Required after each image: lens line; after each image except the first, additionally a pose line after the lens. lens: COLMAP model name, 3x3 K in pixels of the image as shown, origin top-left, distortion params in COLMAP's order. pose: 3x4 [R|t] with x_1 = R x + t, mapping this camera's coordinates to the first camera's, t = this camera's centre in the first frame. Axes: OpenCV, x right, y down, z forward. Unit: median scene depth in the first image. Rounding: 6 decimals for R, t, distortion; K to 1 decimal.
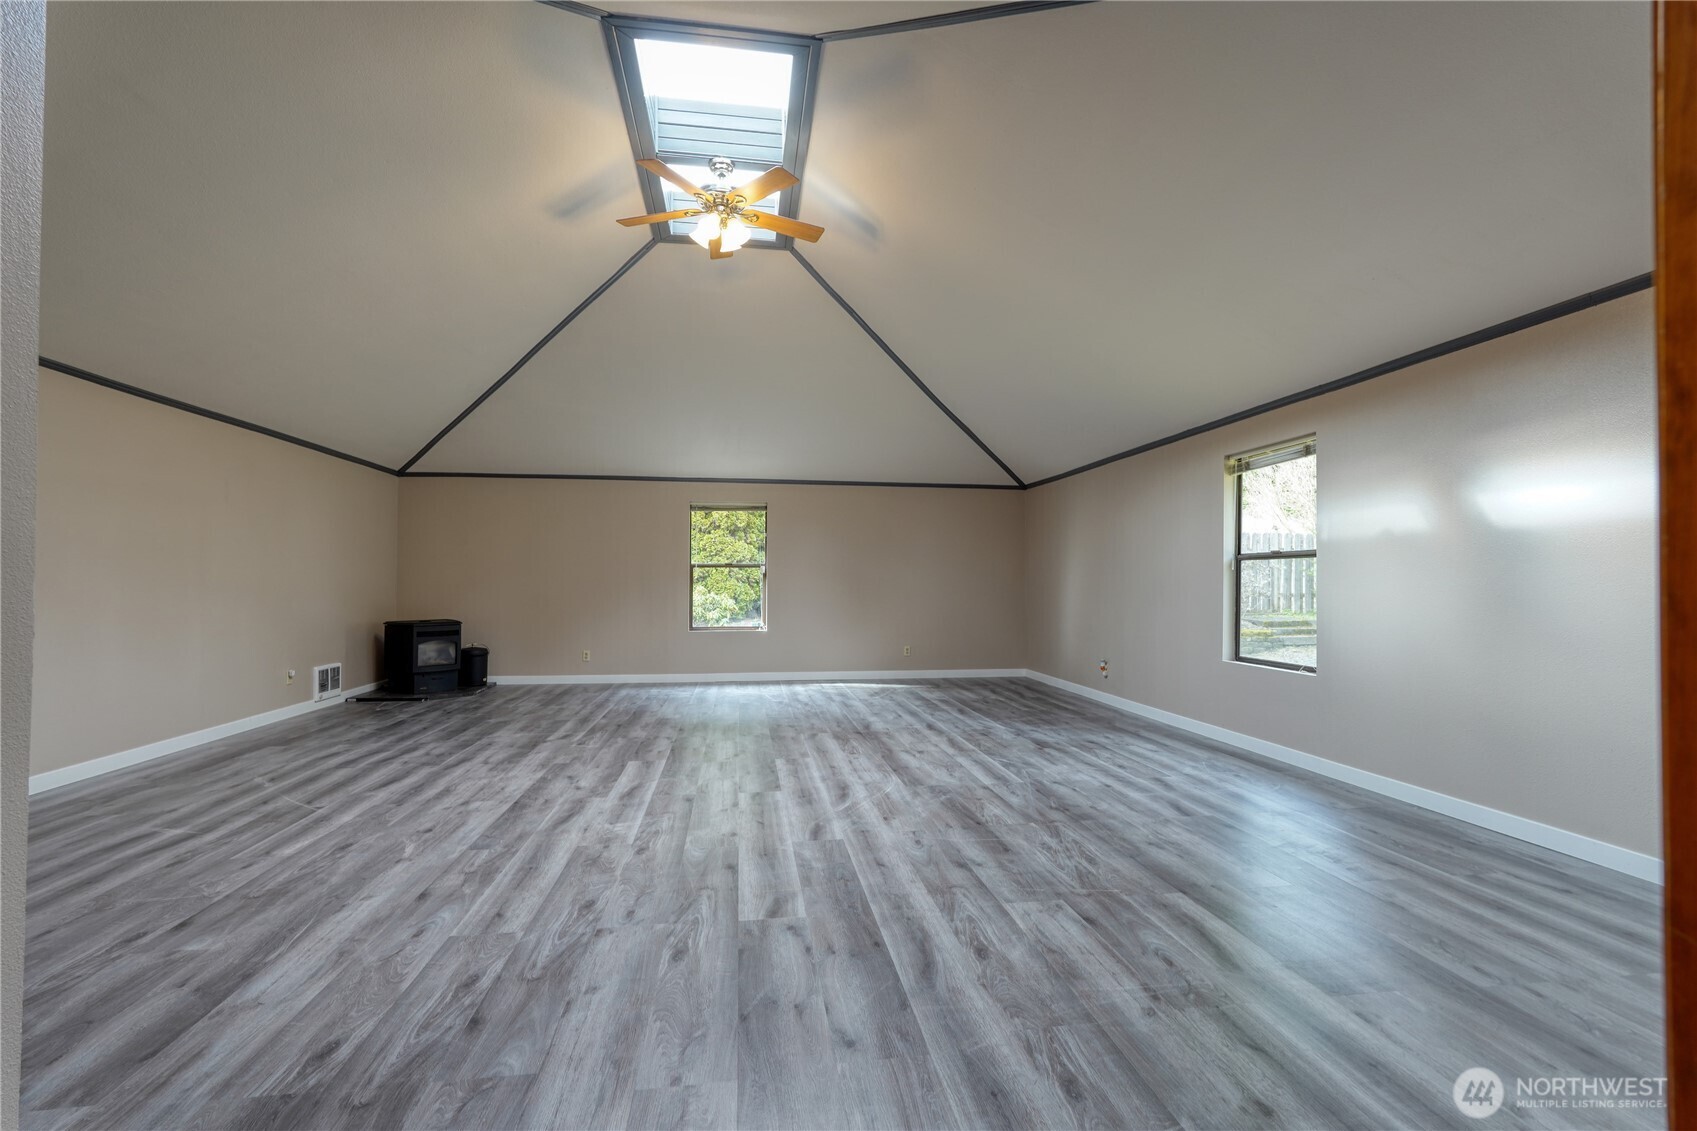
lens RADIAL K [[746.9, 0, 843.8], [0, 746.9, 570.1], [0, 0, 1]] dist [-0.021581, 0.012246]
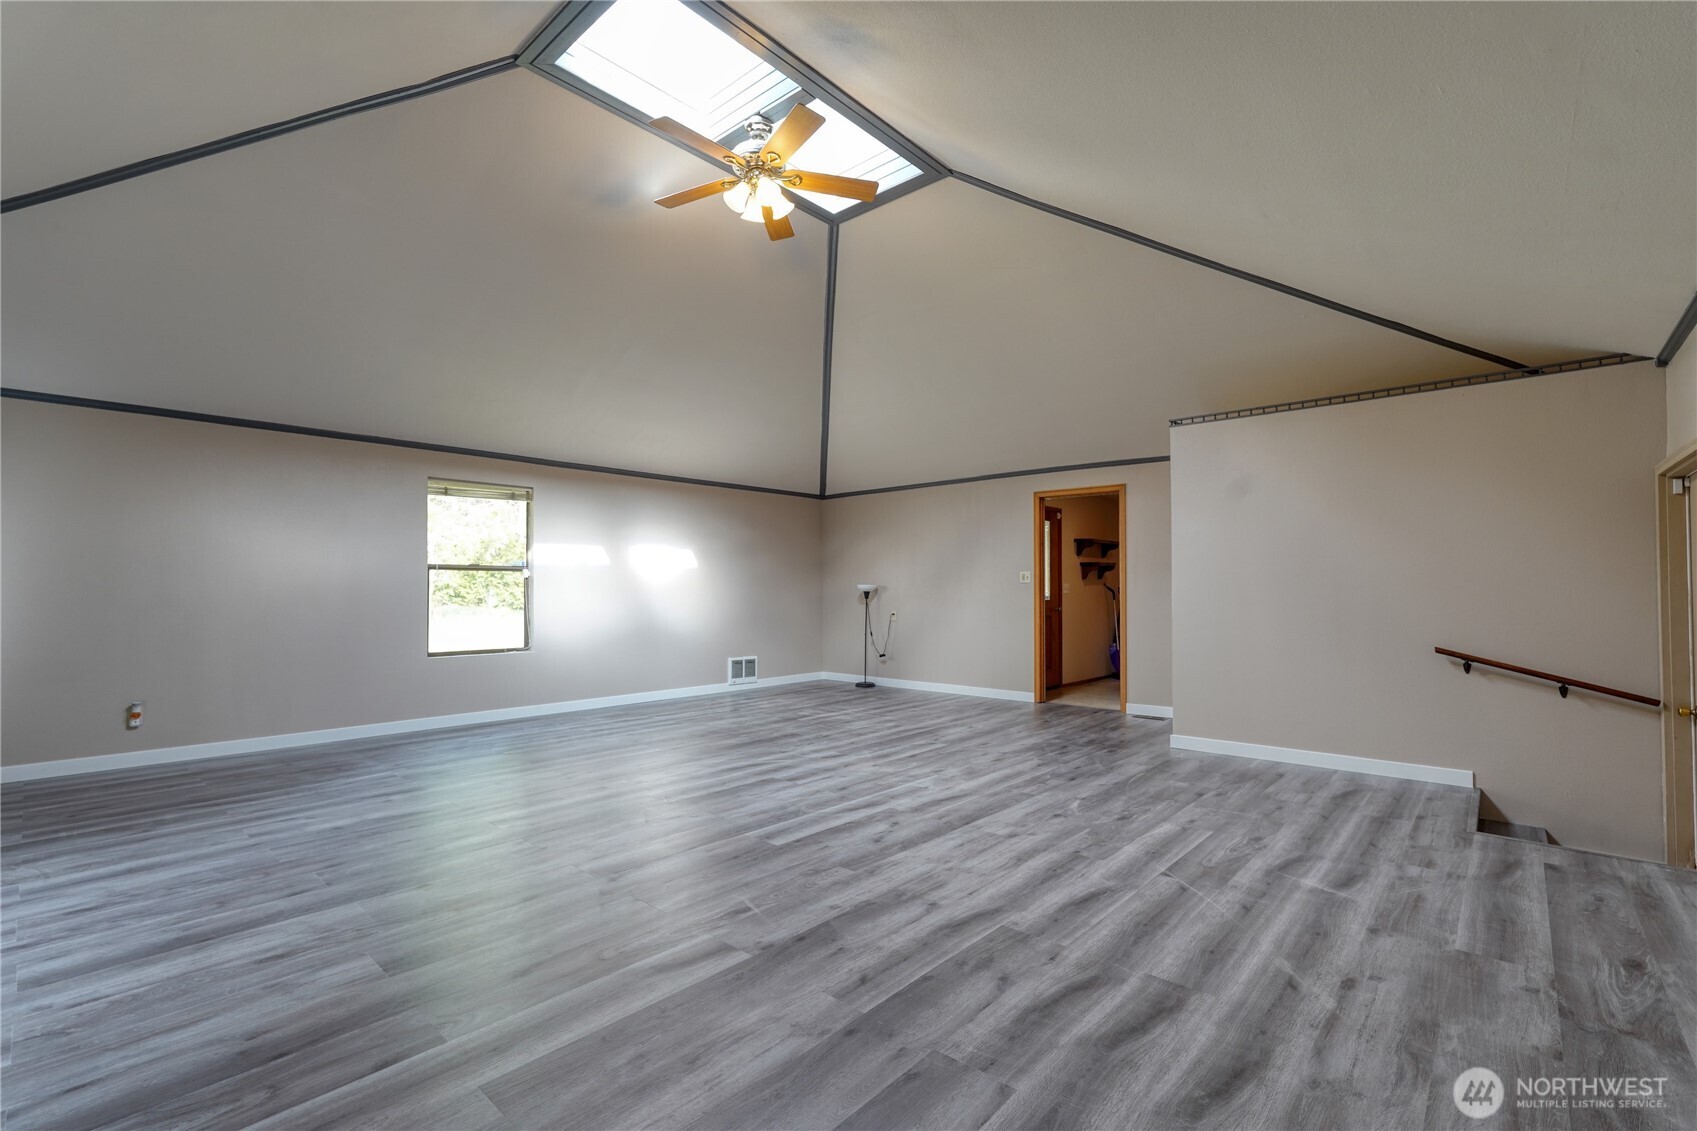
lens RADIAL K [[746.9, 0, 843.8], [0, 746.9, 570.1], [0, 0, 1]] dist [-0.021581, 0.012246]
pose [[-0.638494, 0.018394, 0.769407, -1.166107], [-0.016574, 0.999154, -0.037640, 0.030115], [-0.769449, -0.036785, -0.637649, 1.882290]]
